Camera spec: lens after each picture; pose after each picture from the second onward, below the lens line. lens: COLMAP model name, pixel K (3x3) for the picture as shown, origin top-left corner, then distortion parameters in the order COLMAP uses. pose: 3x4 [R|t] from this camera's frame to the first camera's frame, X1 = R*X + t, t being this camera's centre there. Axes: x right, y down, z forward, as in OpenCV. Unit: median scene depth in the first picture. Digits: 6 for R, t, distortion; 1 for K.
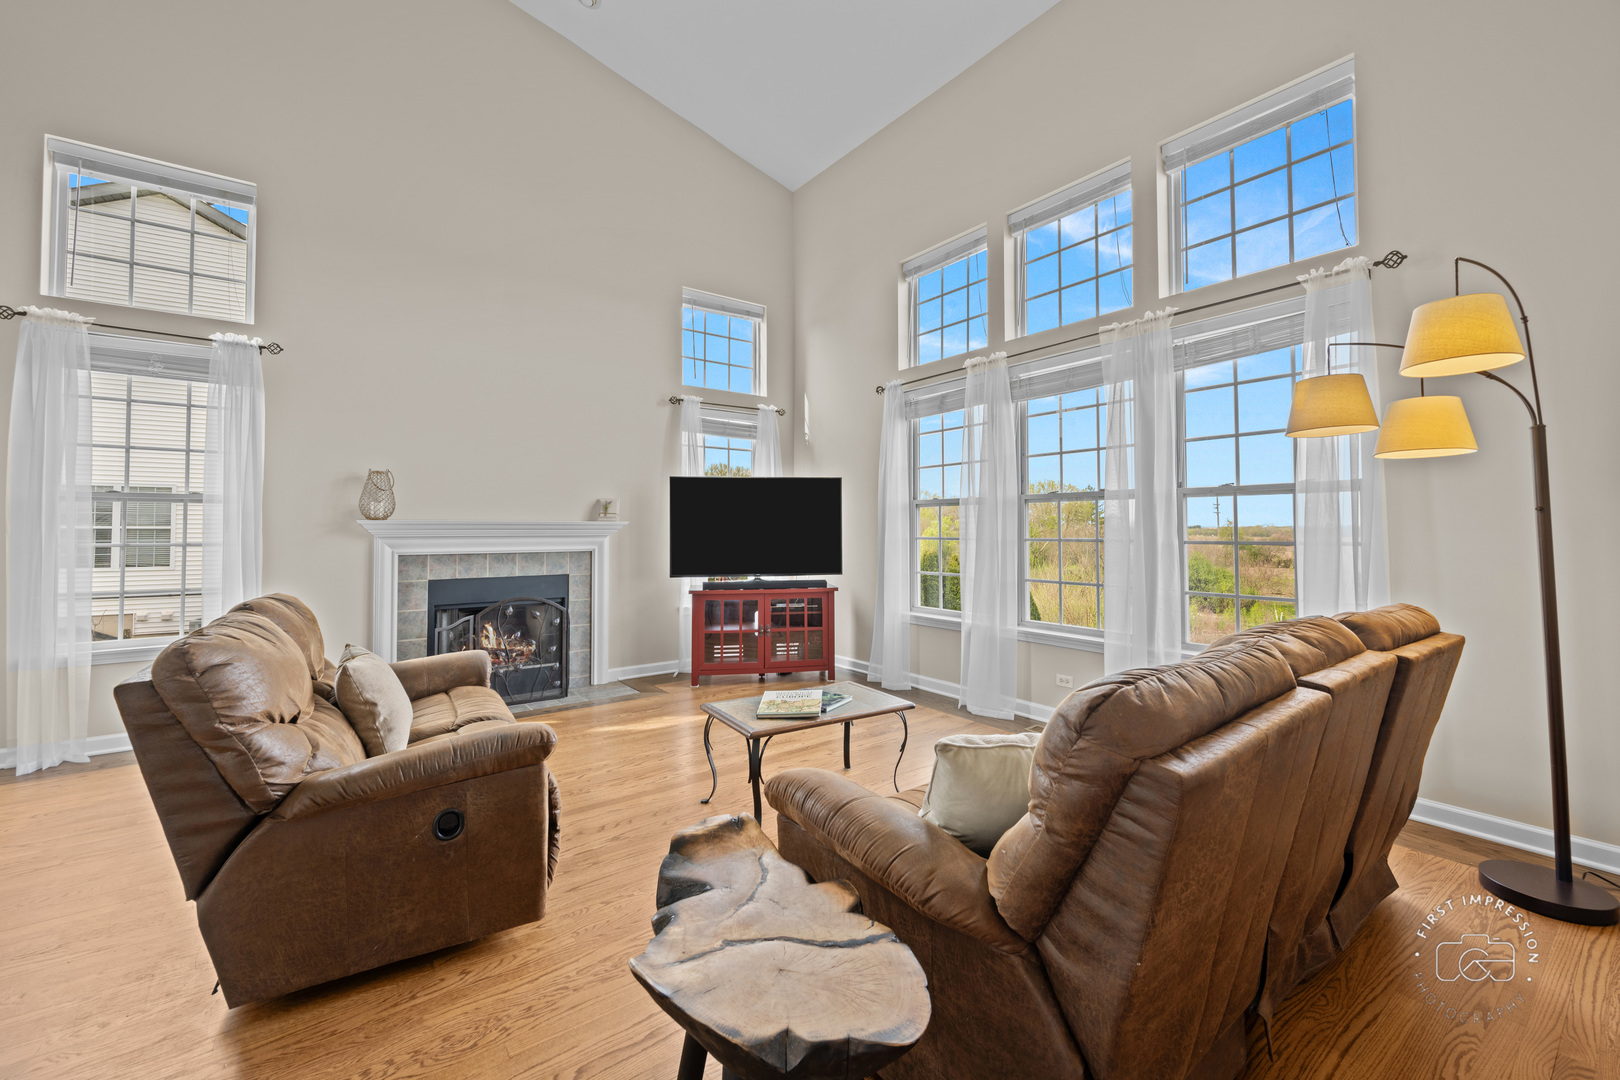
lens RADIAL K [[652.8, 0, 801.8], [0, 652.8, 509.9], [0, 0, 1]] dist [0.003751, 0.000185]
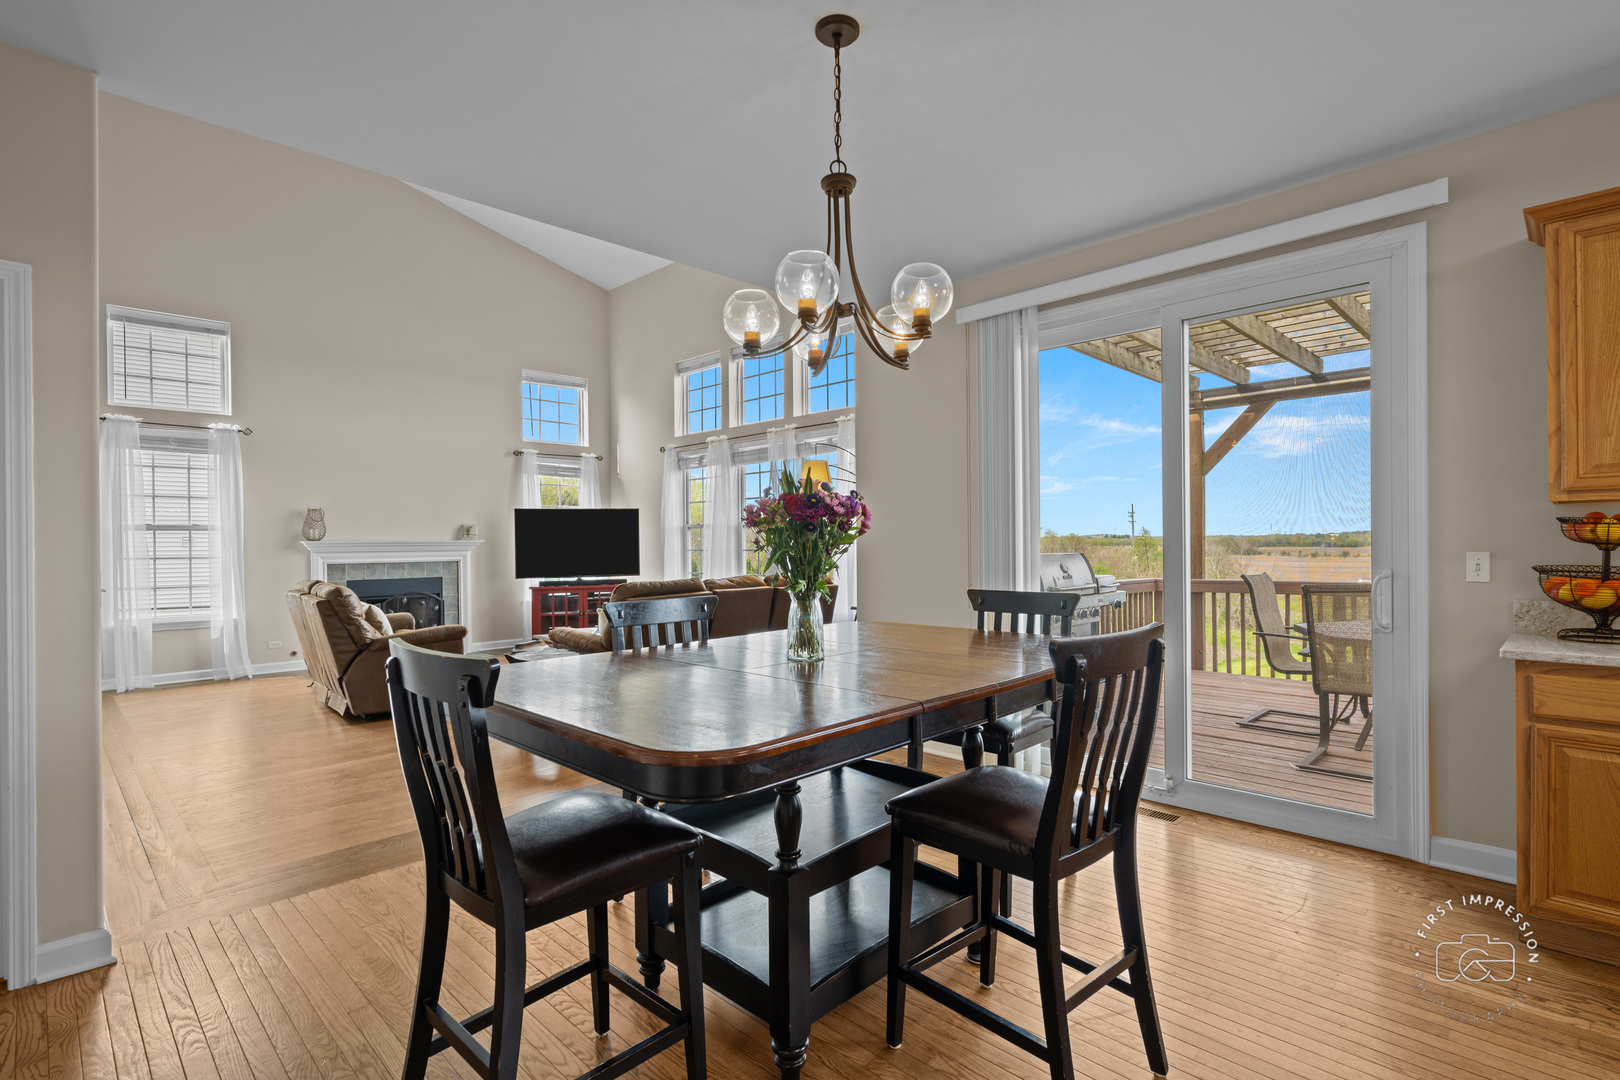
lens RADIAL K [[784.9, 0, 816.7], [0, 784.9, 544.3], [0, 0, 1]] dist [-0.005889, -0.001050]
pose [[0.985705, -0.009908, 0.168191, 0.164666], [0.004973, 0.999545, 0.029738, -0.020773], [-0.168409, -0.028477, 0.985306, -0.826151]]
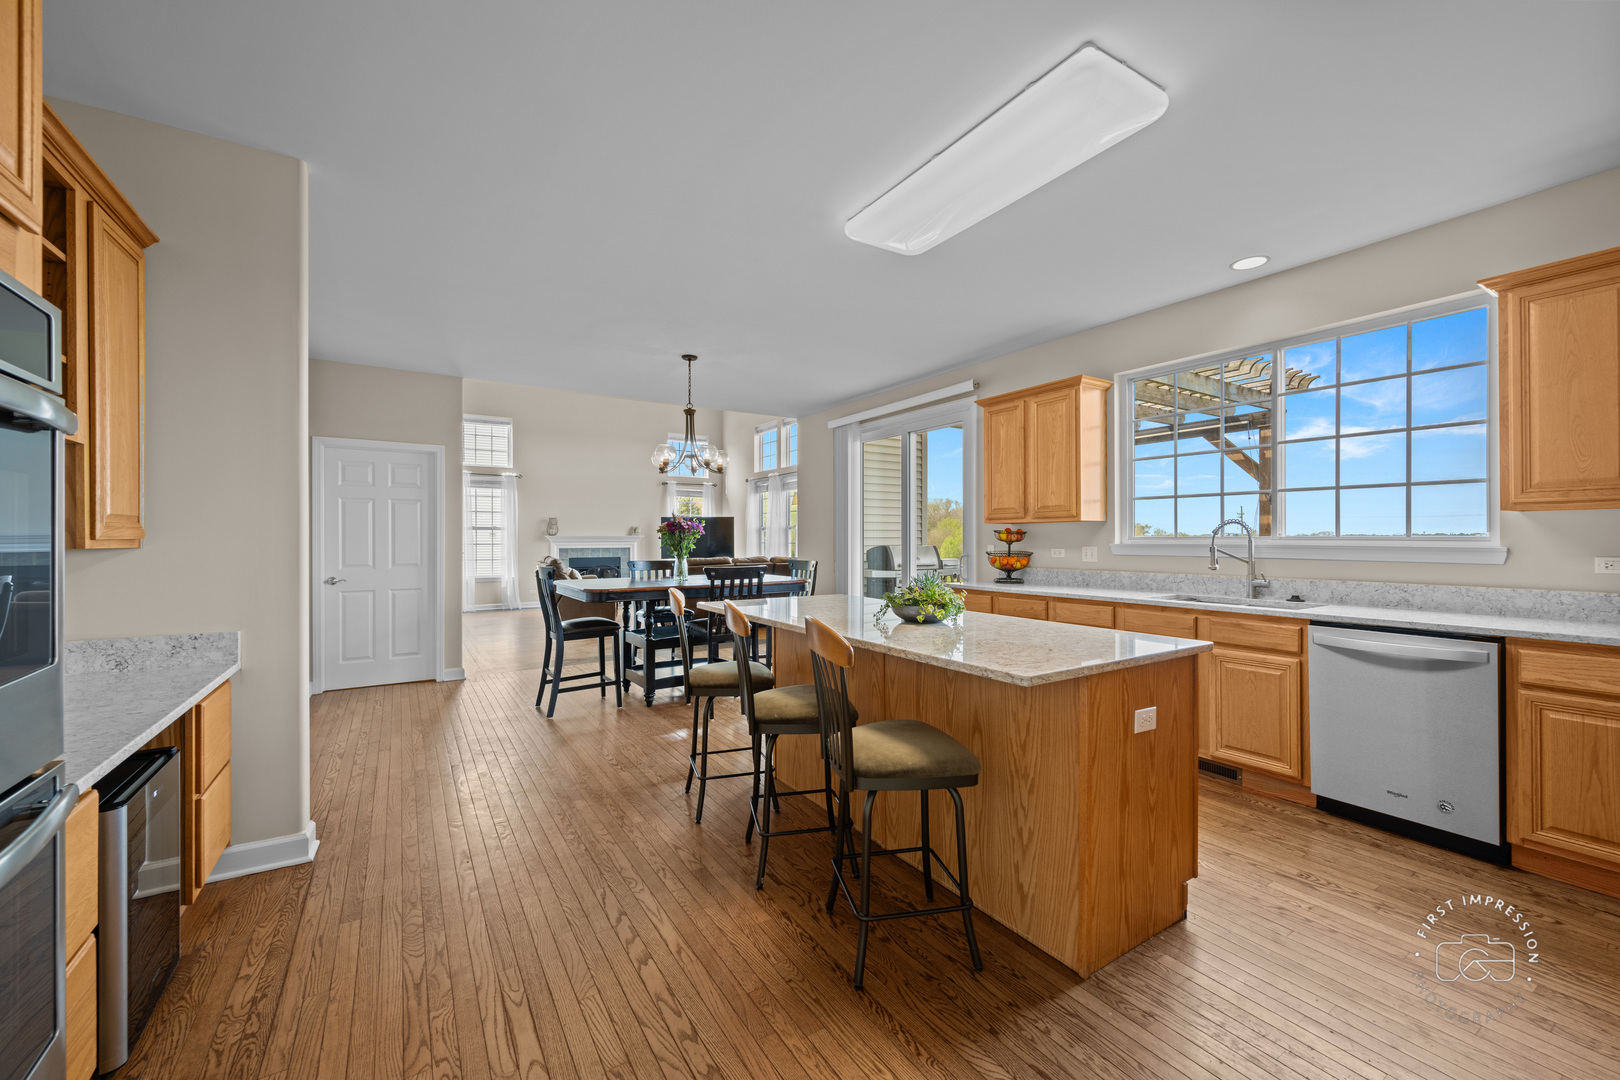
lens RADIAL K [[652.8, 0, 808.9], [0, 652.8, 539.3], [0, 0, 1]] dist [0.003751, 0.000185]
pose [[0.998284, -0.001775, -0.058534, 0.493524], [0.003462, 0.999581, 0.028734, -0.036713], [0.058458, -0.028887, 0.997872, -1.404159]]
